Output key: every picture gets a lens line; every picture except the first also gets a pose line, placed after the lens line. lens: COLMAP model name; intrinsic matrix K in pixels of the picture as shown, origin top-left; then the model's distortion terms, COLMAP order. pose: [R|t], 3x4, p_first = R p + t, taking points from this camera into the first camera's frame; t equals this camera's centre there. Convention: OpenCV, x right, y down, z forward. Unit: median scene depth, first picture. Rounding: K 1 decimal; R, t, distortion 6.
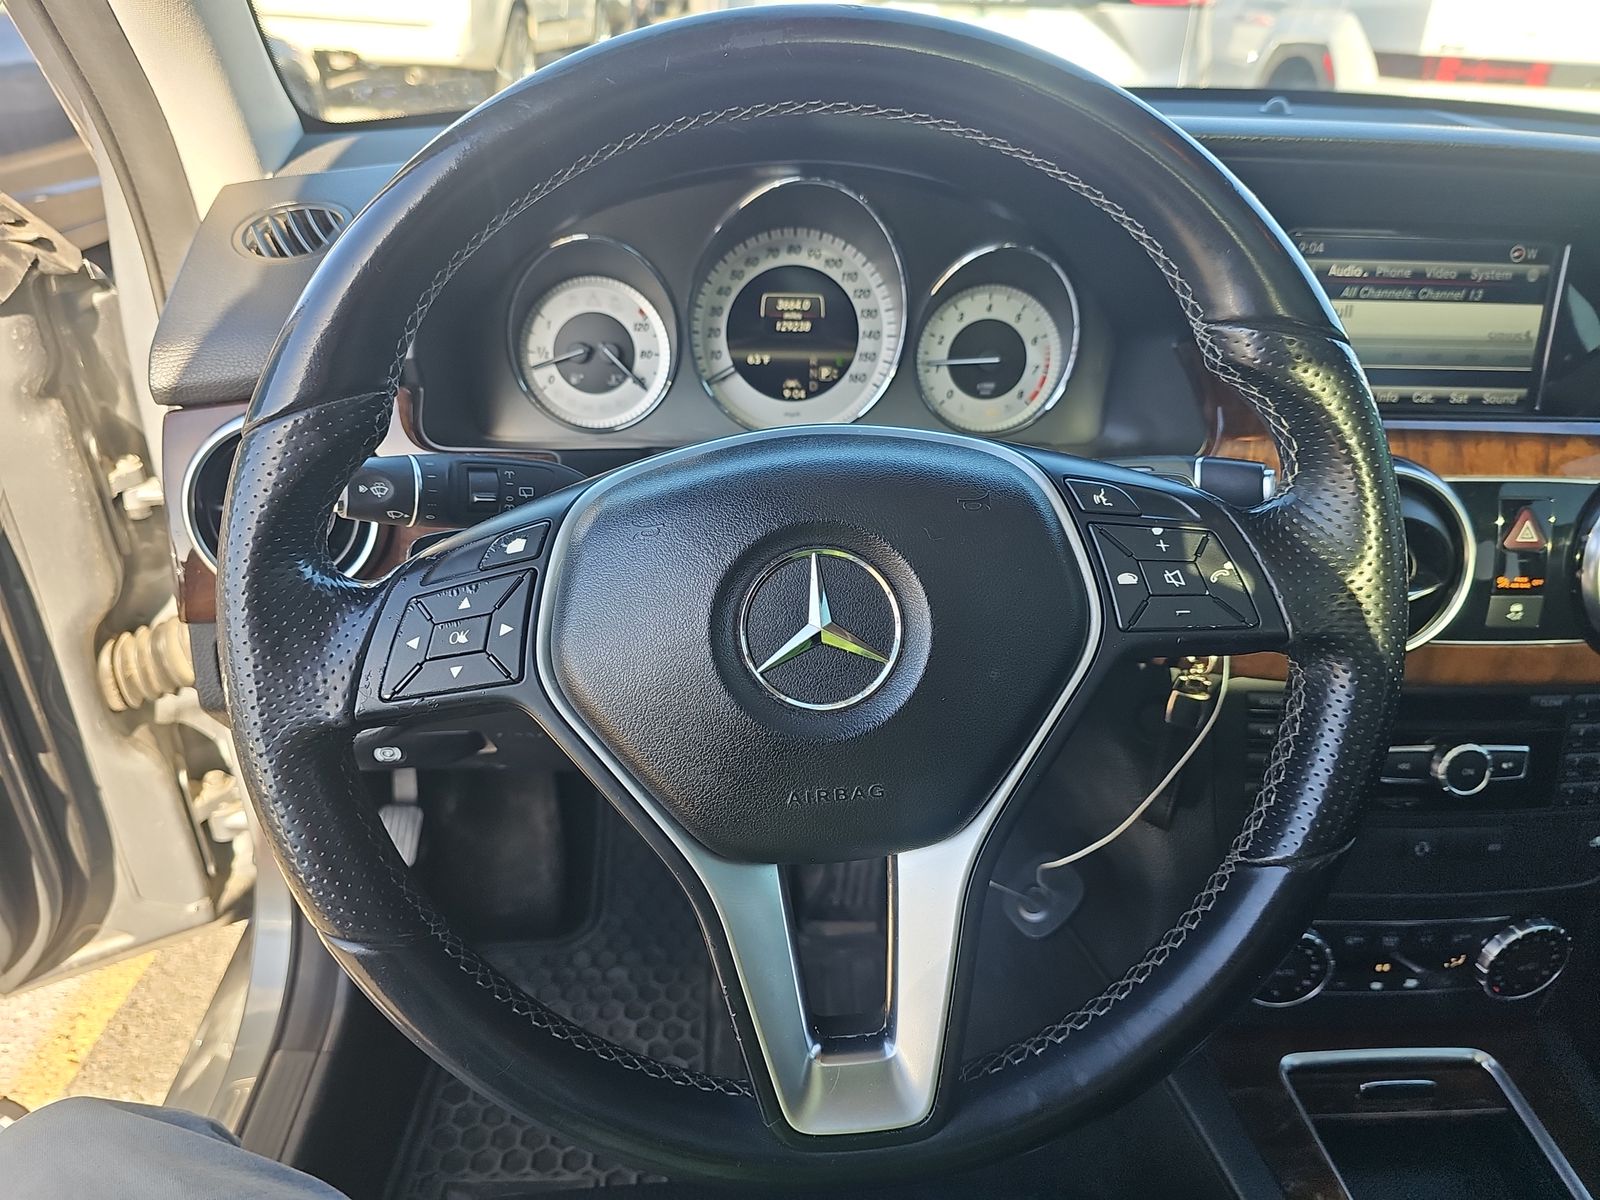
lens RADIAL K [[1137.8, 0, 777.4], [0, 1137.8, 606.5], [0, 0, 1]] dist [0.060096, -0.084013]
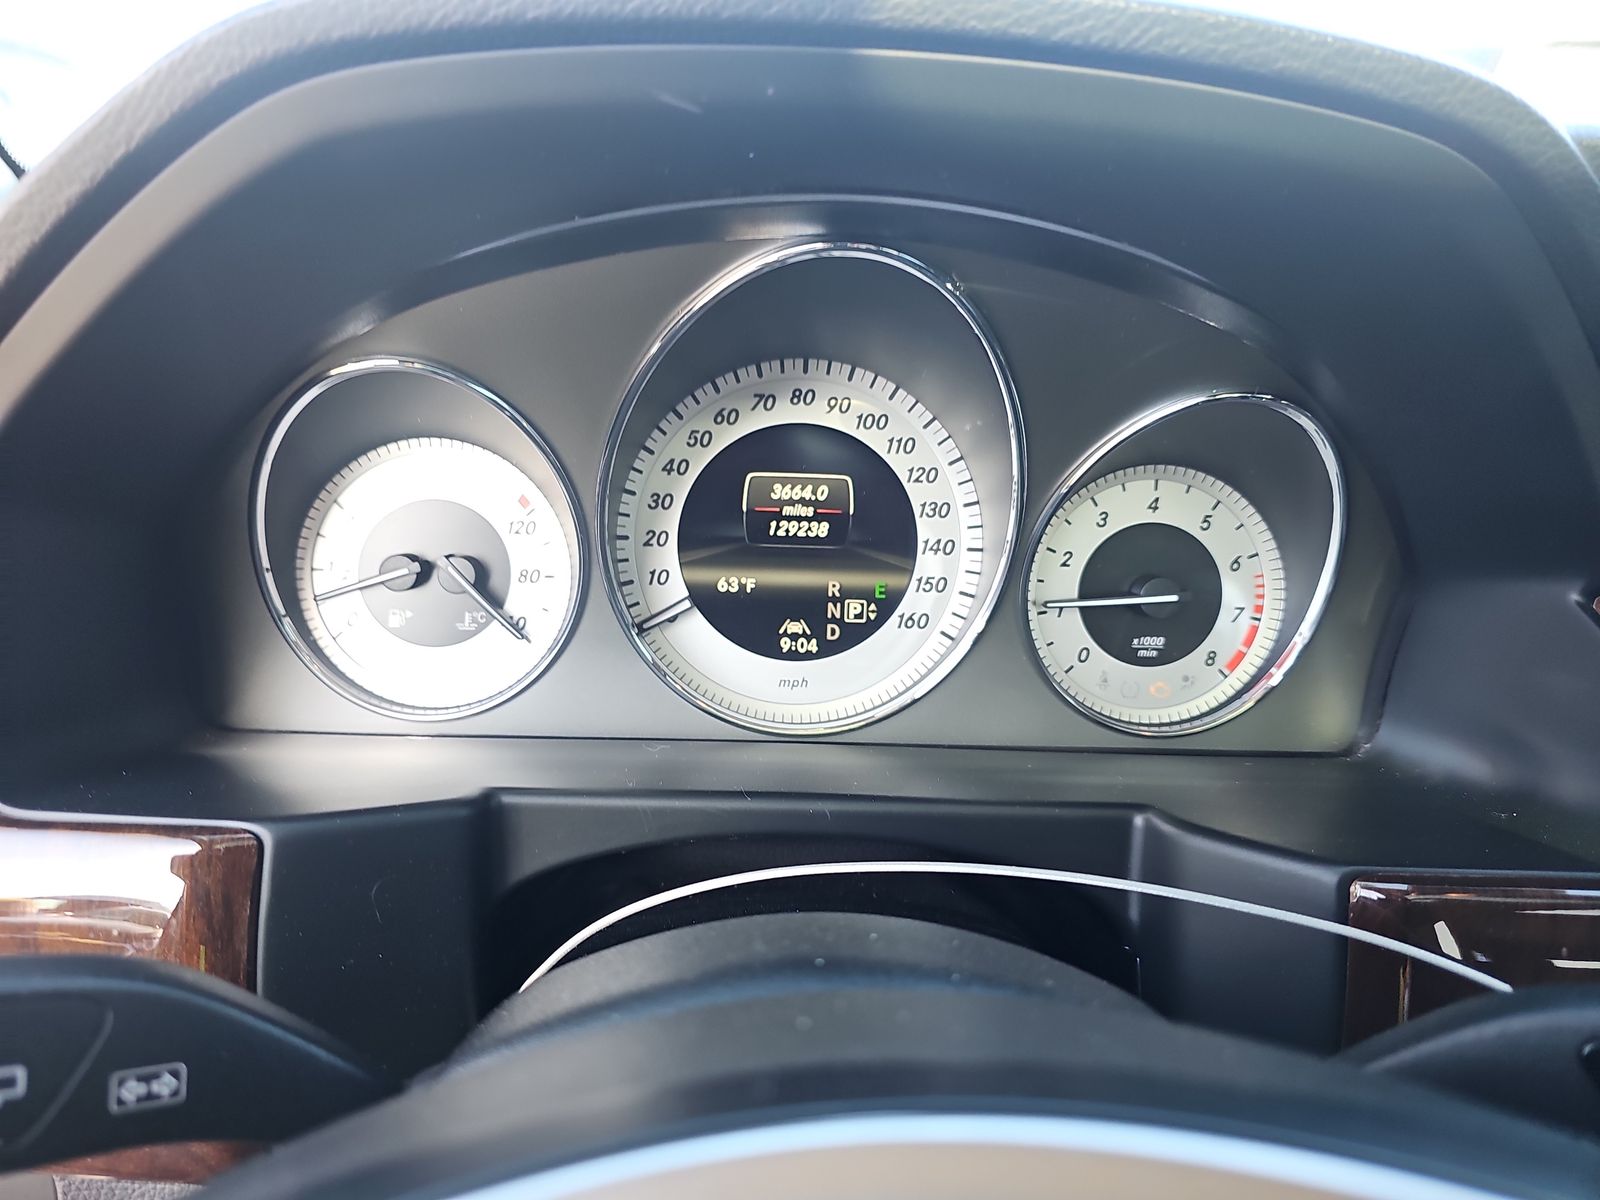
lens RADIAL K [[1117.5, 0, 758.1], [0, 1117.5, 594.6], [0, 0, 1]] dist [0.059990, -0.078086]
pose [[0.999763, 0.019253, -0.010147, 0.000028], [-0.020468, 0.990249, -0.137794, -0.139396], [0.007395, 0.137969, 0.990409, 0.466839]]
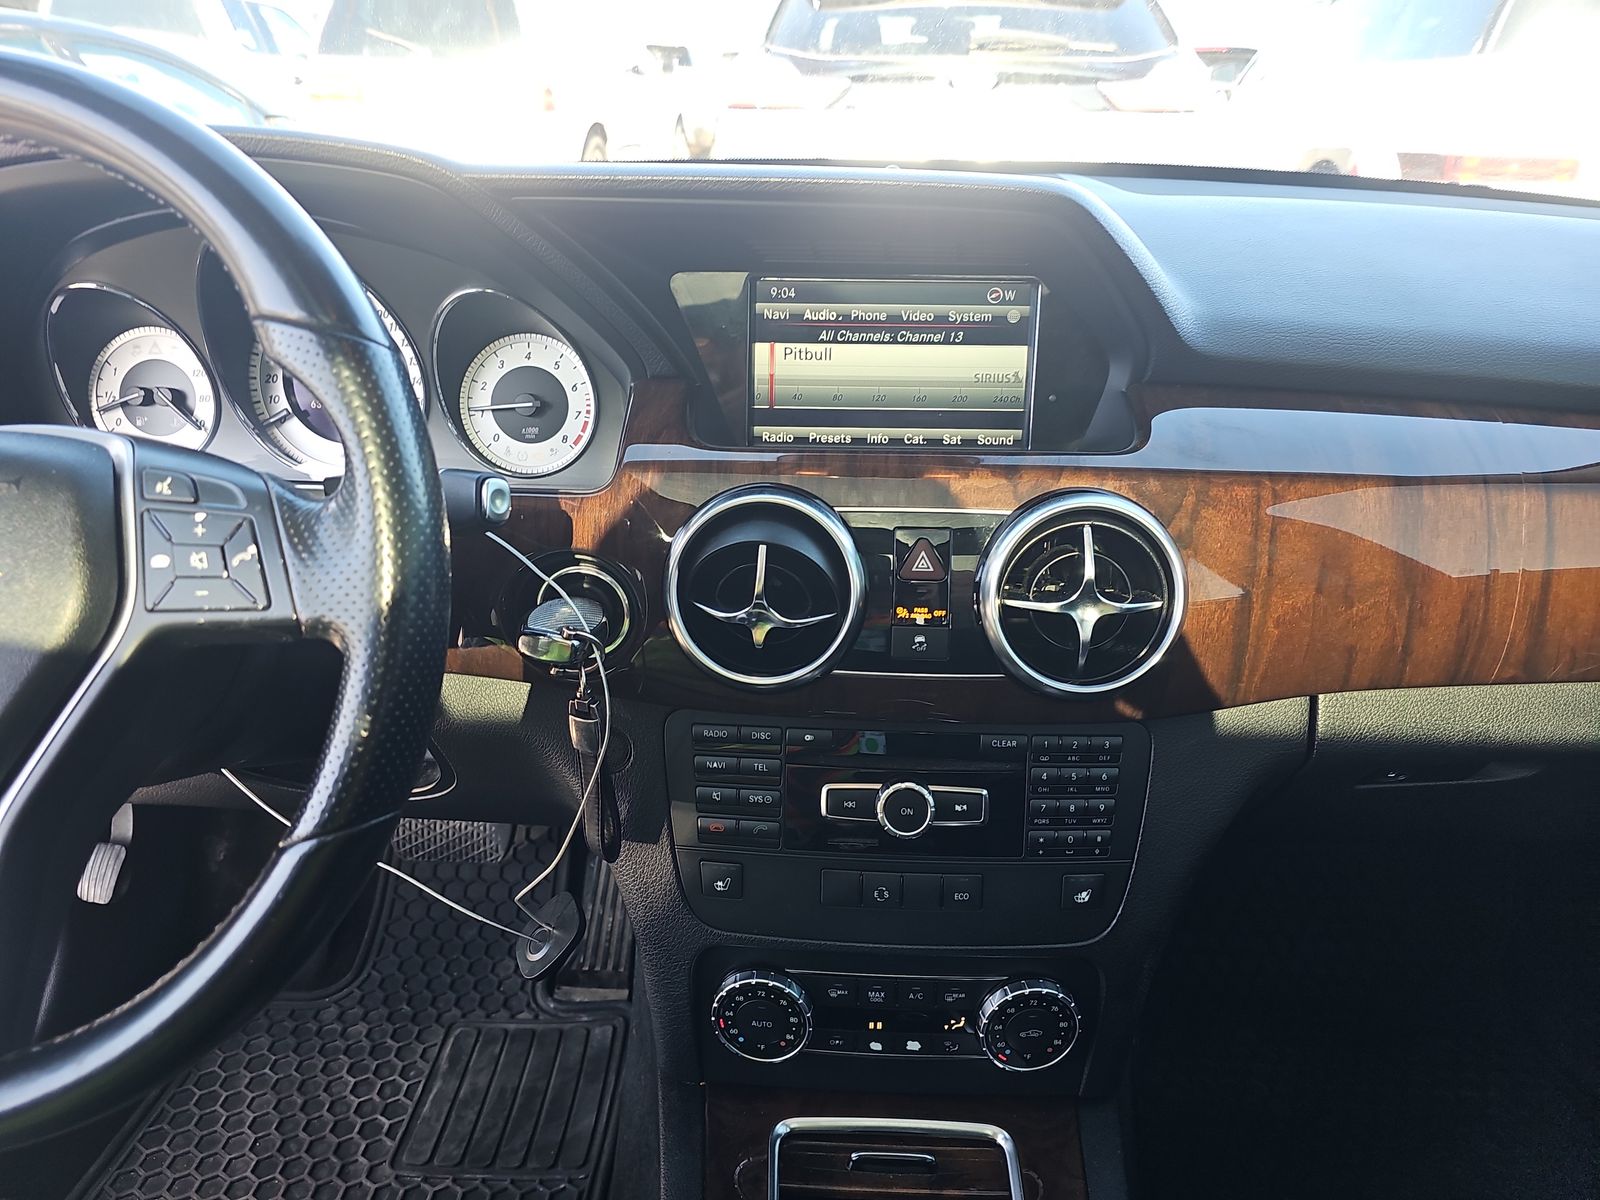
lens RADIAL K [[1117.5, 0, 758.1], [0, 1117.5, 594.6], [0, 0, 1]] dist [0.059990, -0.078086]
pose [[0.995083, 0.014041, -0.098044, 0.497762], [-0.023604, 0.994998, -0.097070, 0.049474], [0.096190, 0.098907, 0.990437, 0.029320]]
